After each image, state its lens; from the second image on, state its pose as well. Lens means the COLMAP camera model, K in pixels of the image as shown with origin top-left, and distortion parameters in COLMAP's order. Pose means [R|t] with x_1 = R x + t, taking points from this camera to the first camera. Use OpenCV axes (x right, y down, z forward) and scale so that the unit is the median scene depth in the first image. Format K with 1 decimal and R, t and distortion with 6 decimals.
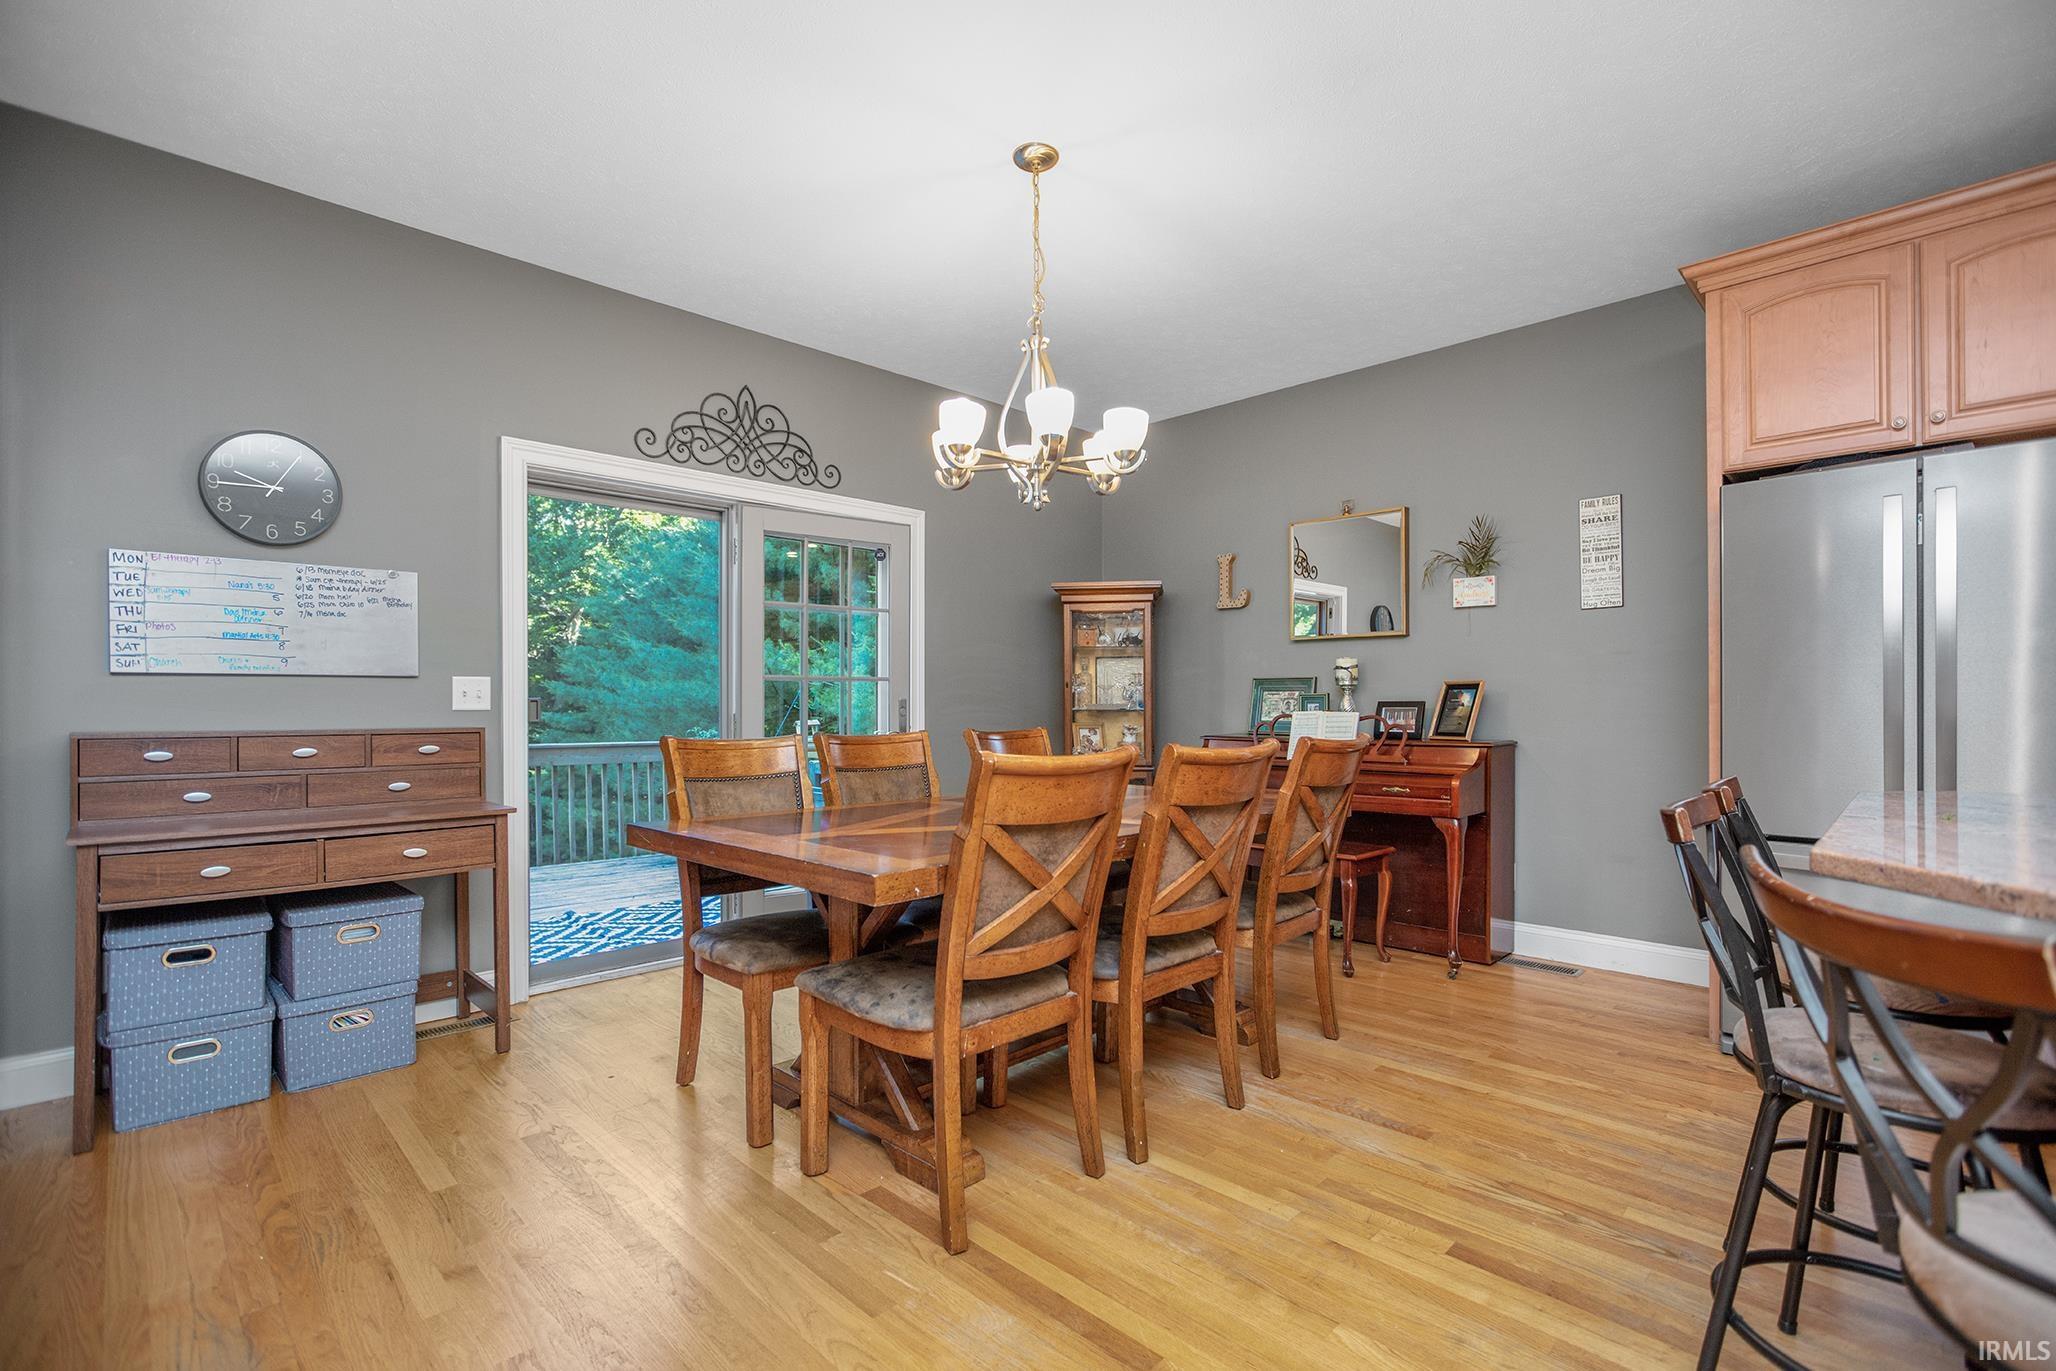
lens RADIAL K [[942.6, 0, 1030.1], [0, 942.6, 710.3], [0, 0, 1]] dist [-0.000147, 0.000060]
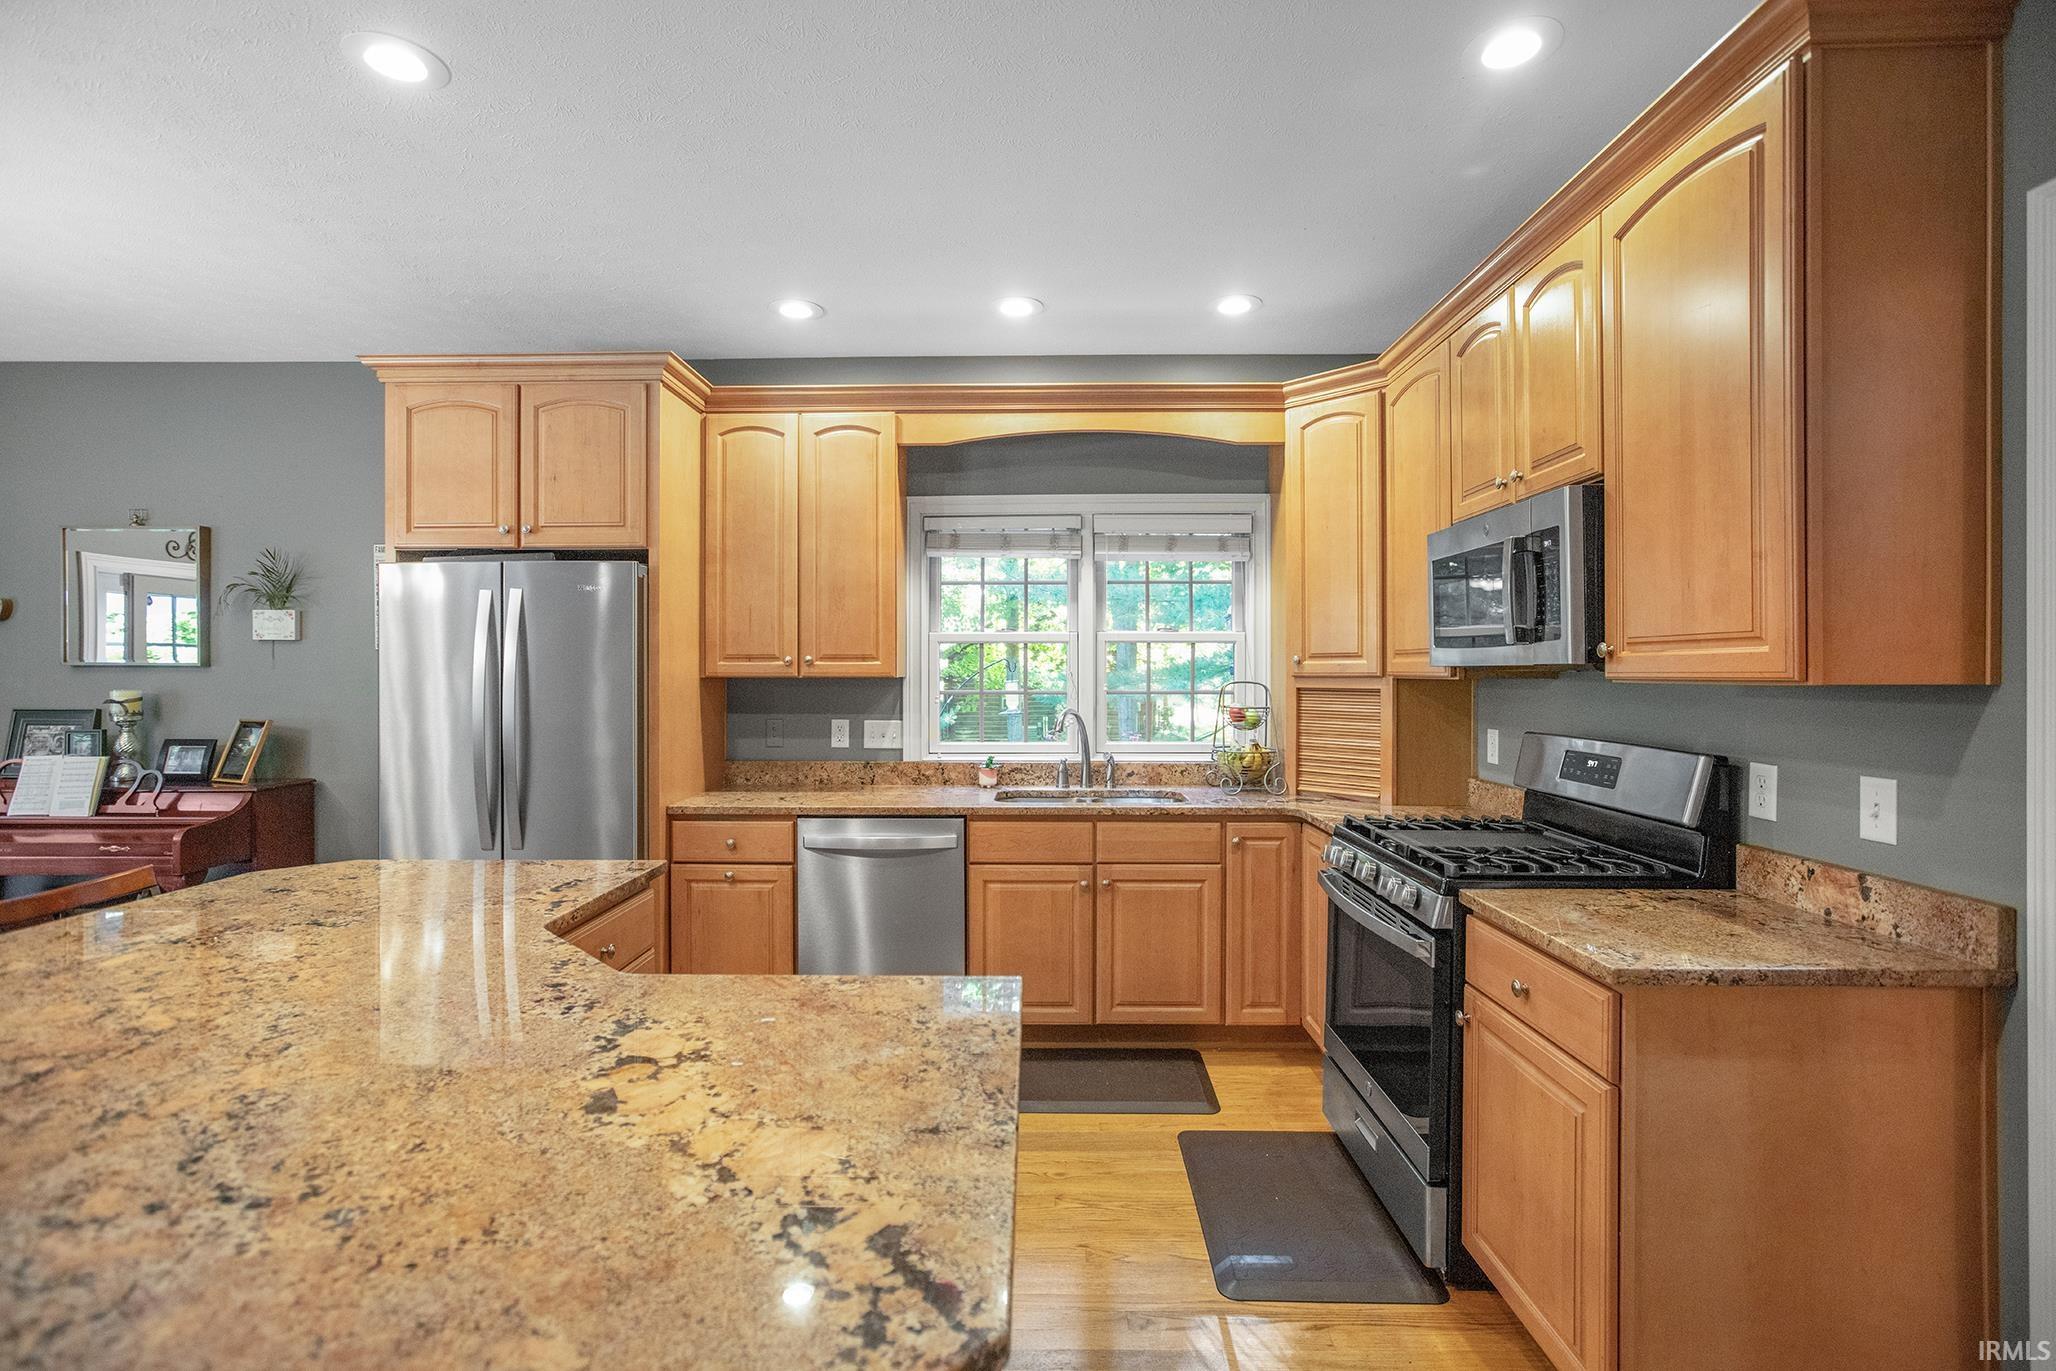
lens RADIAL K [[945.1, 0, 1028.0], [0, 945.1, 685.5], [0, 0, 1]] dist [-0.045021, 0.017287]
pose [[0.701069, -0.007042, 0.713059, 0.449280], [0.003235, 0.999972, 0.006694, -0.089476], [-0.713086, -0.002387, 0.701072, -0.286343]]
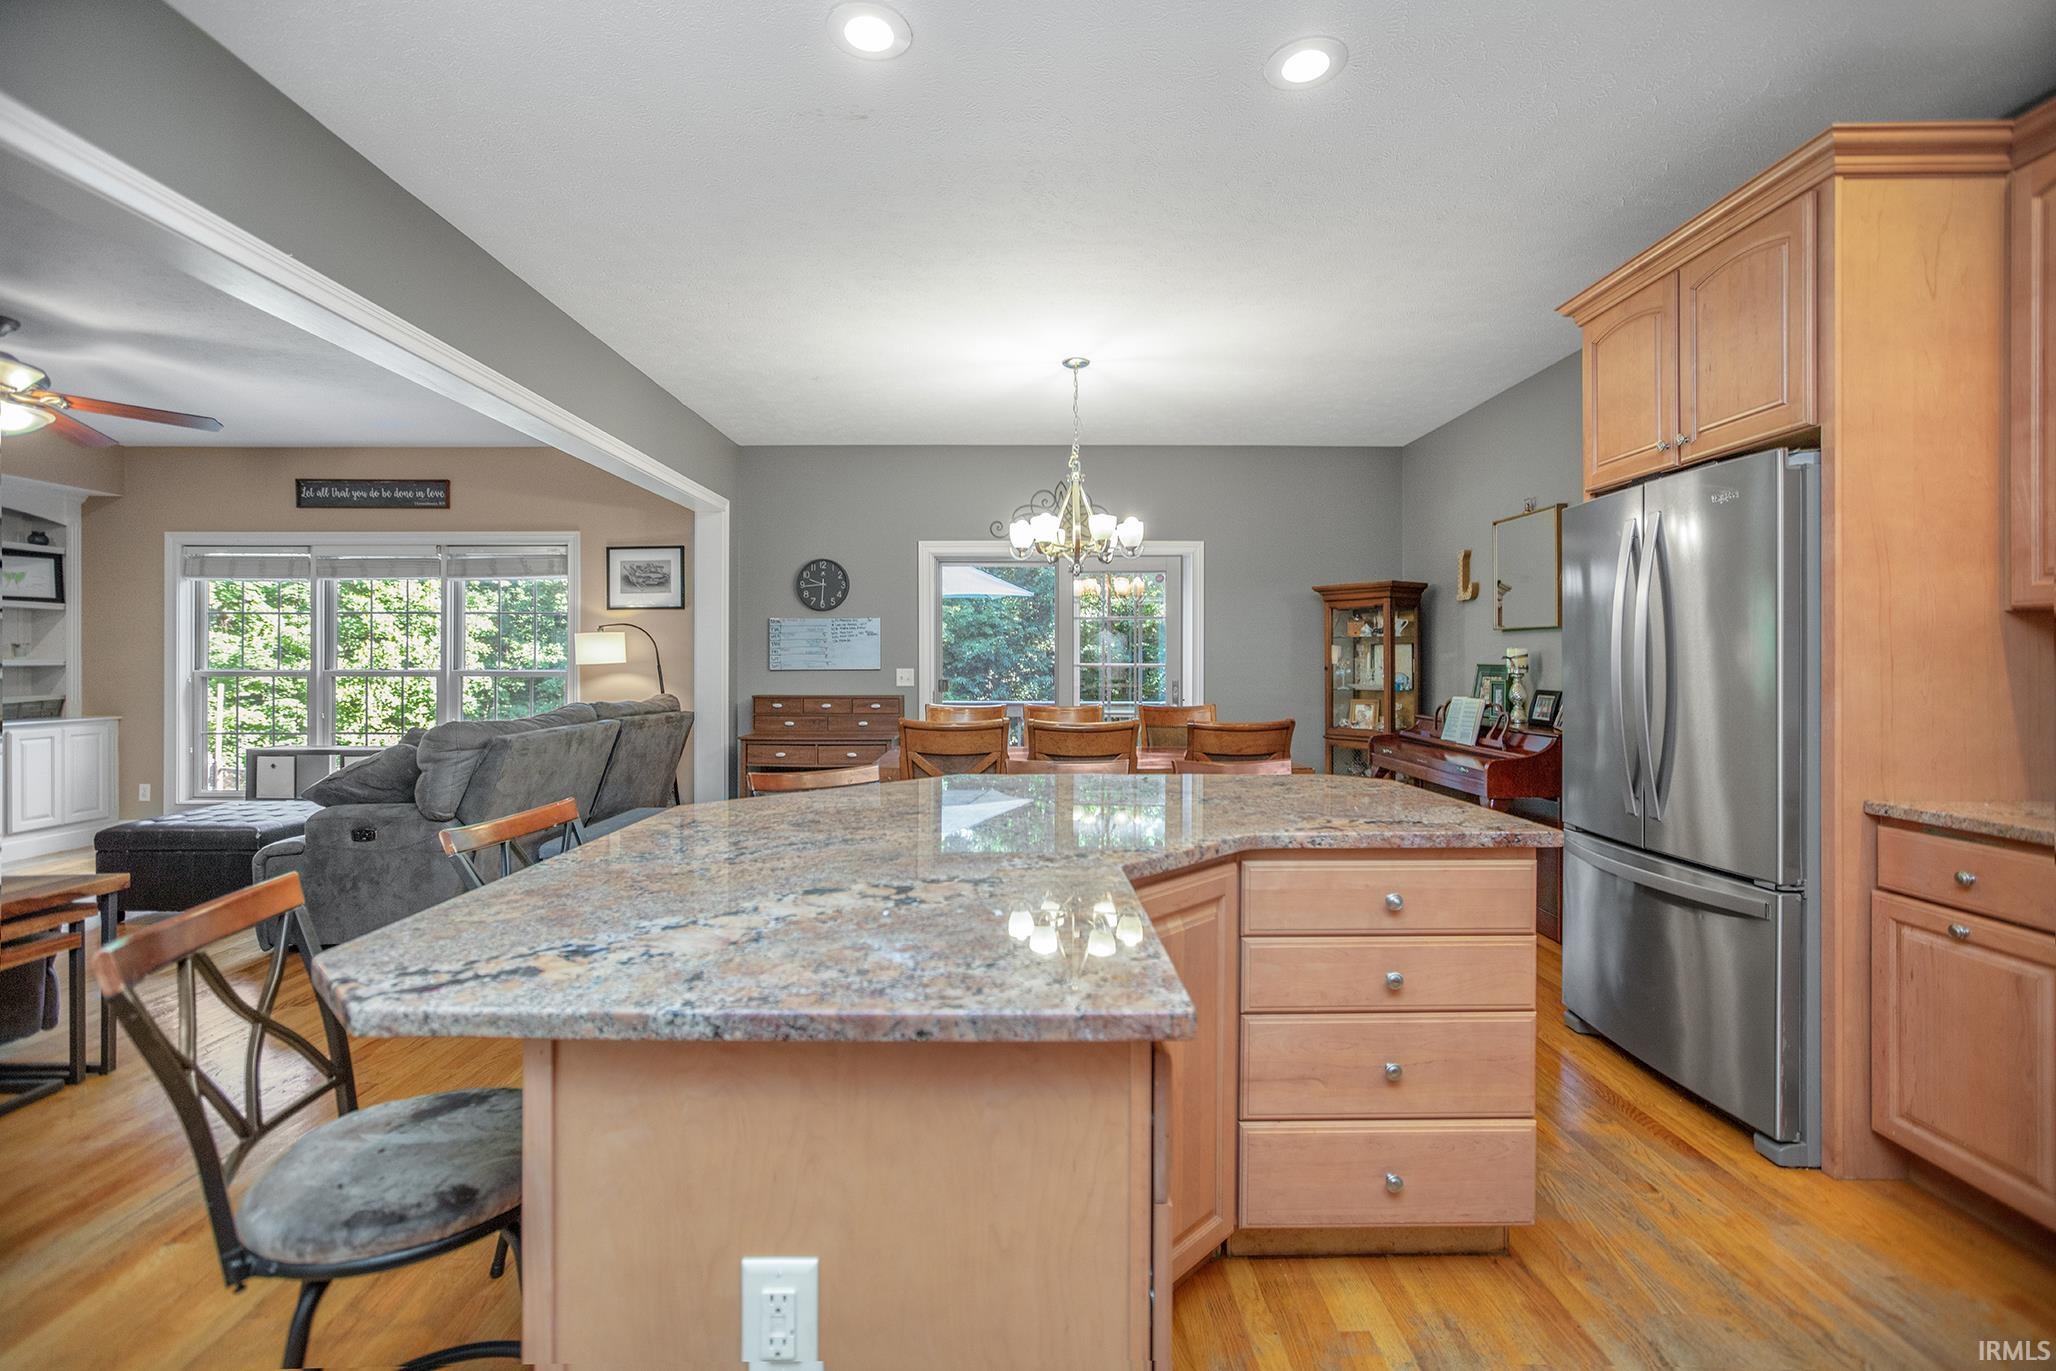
lens RADIAL K [[929.1, 0, 1033.0], [0, 929.1, 660.1], [0, 0, 1]] dist [-0.026495, 0.015494]
pose [[0.718705, 0.000269, -0.695315, 0.954514], [-0.006894, 0.999954, -0.006739, -0.044346], [0.695281, 0.009636, 0.718673, -0.189321]]
